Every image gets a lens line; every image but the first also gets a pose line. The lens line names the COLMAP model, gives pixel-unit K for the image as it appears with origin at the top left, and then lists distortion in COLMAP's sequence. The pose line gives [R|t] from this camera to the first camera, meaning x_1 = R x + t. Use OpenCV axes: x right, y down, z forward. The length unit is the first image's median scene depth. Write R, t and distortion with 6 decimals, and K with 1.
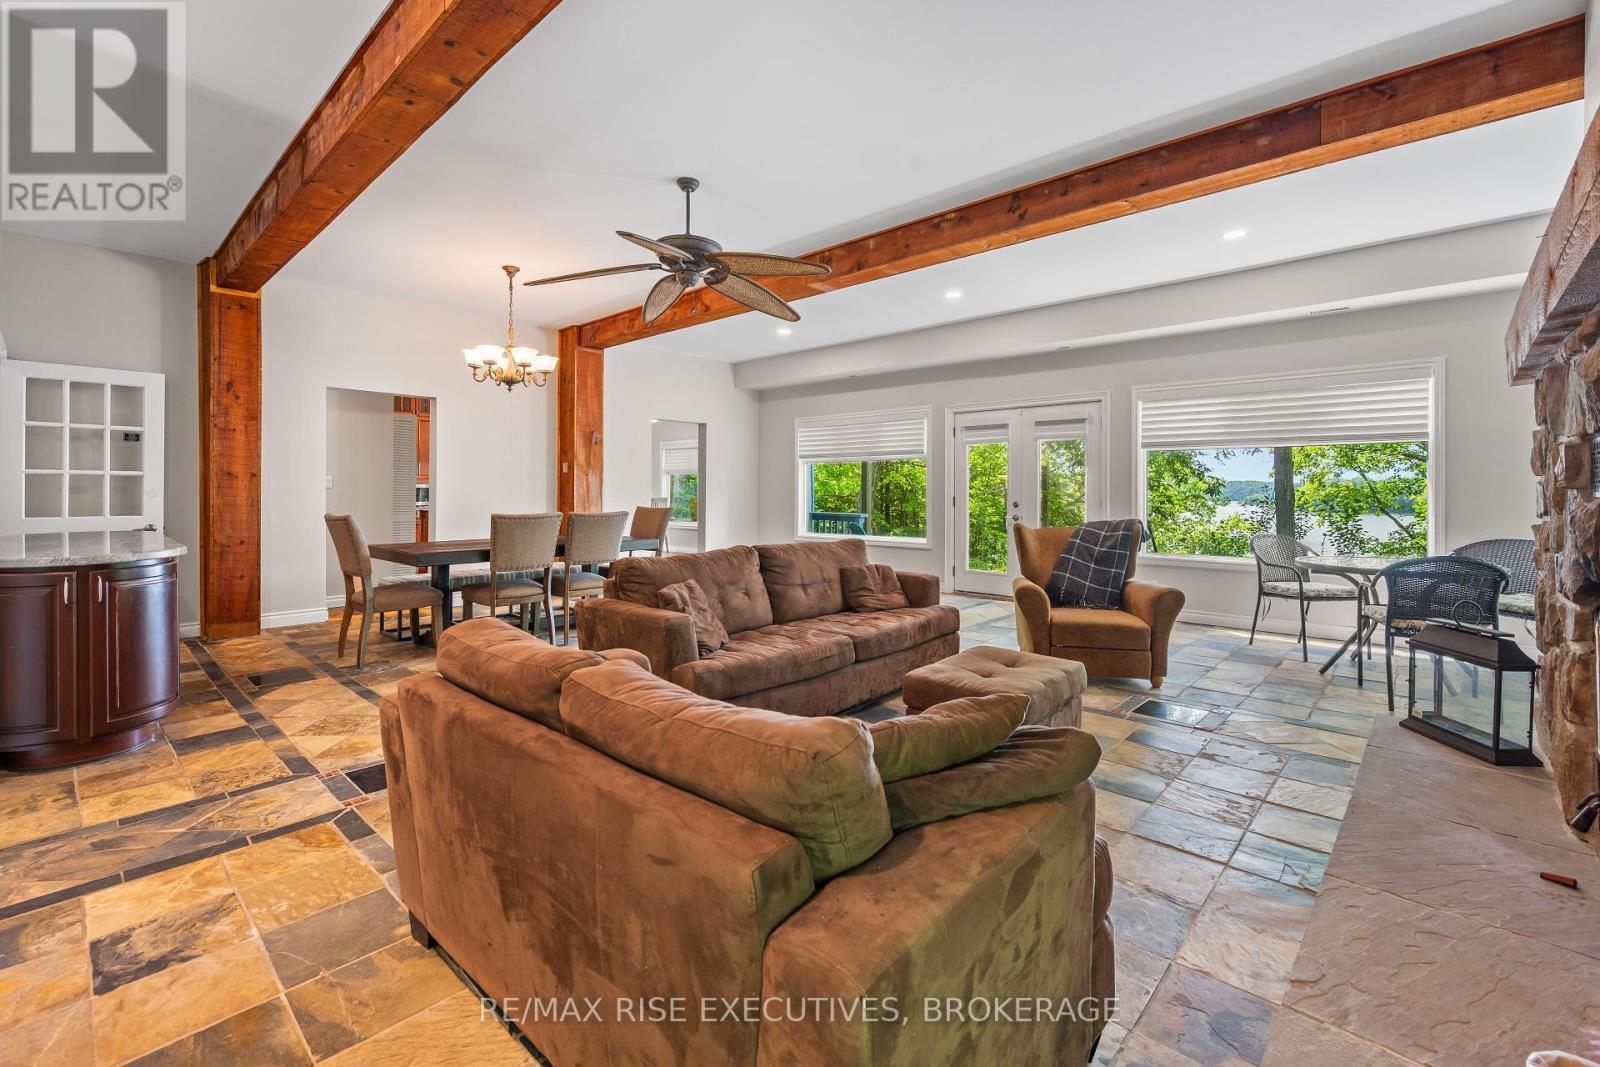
lens RADIAL K [[699.2, 0, 776.0], [0, 699.2, 491.7], [0, 0, 1]] dist [0.002687, 0.000153]
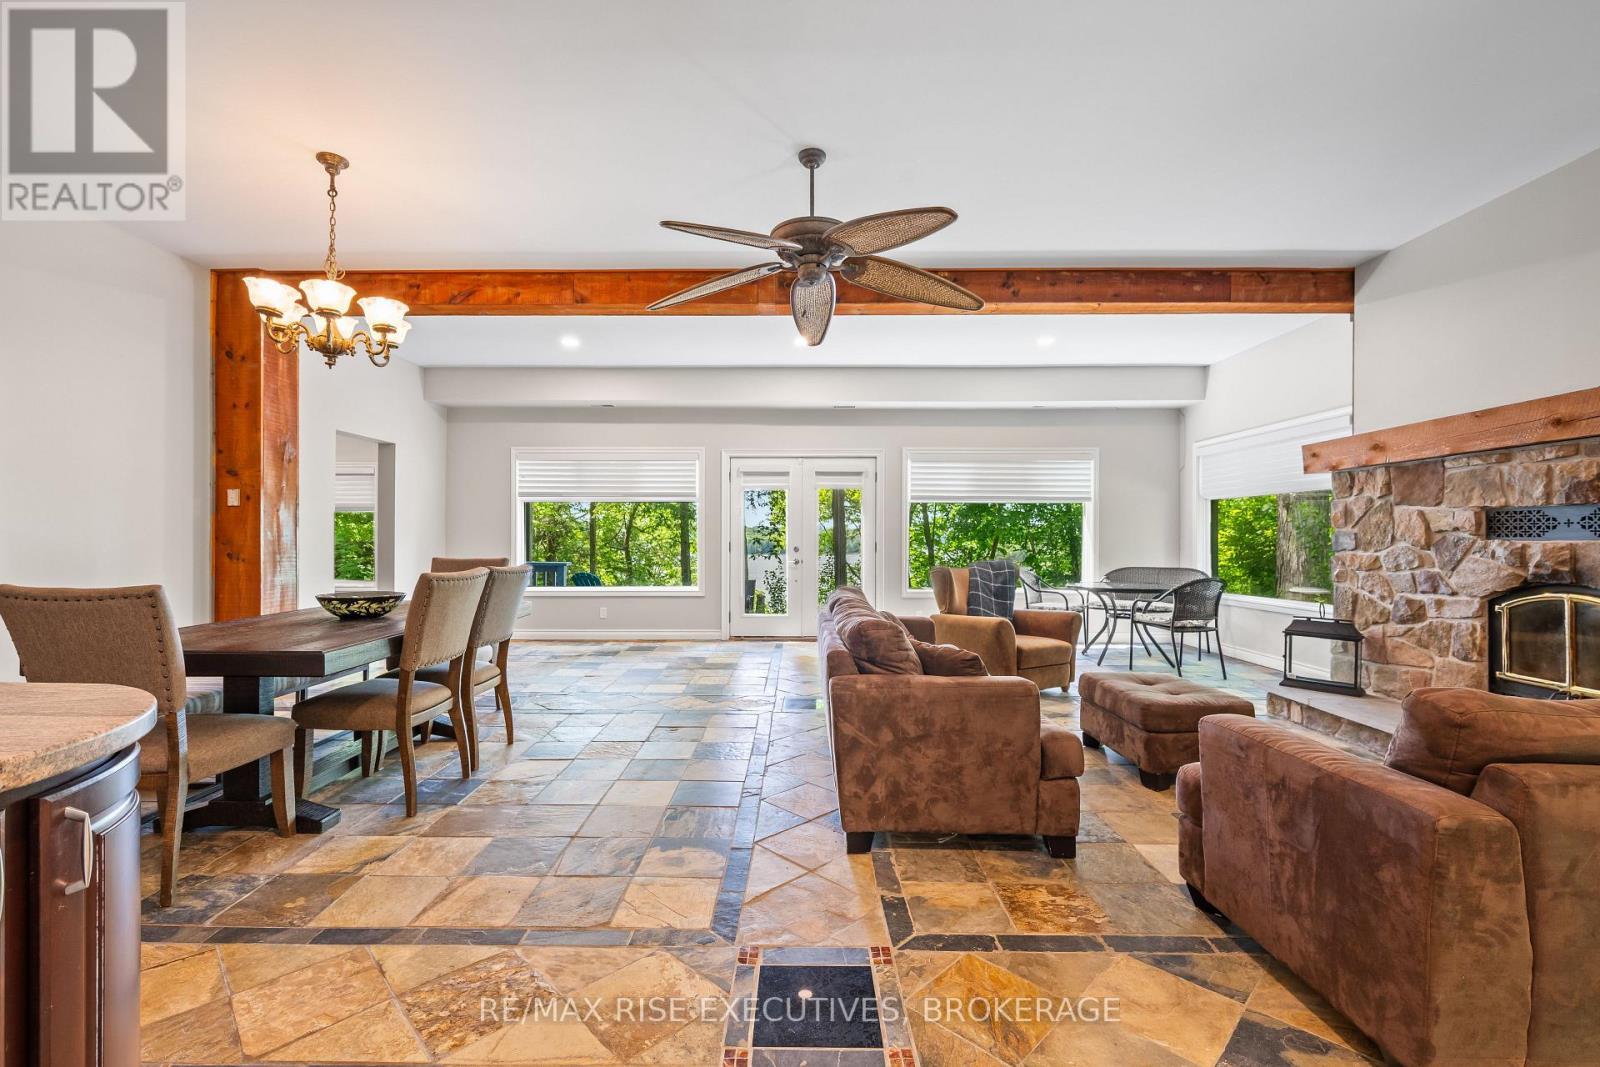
lens RADIAL K [[699.2, 0, 794.2], [0, 699.2, 538.7], [0, 0, 1]] dist [0.002687, 0.000153]
pose [[0.732555, -0.002490, 0.680703, -0.359068], [0.000112, 0.999994, 0.003537, -0.000599], [-0.680708, -0.002515, 0.732551, 0.217367]]
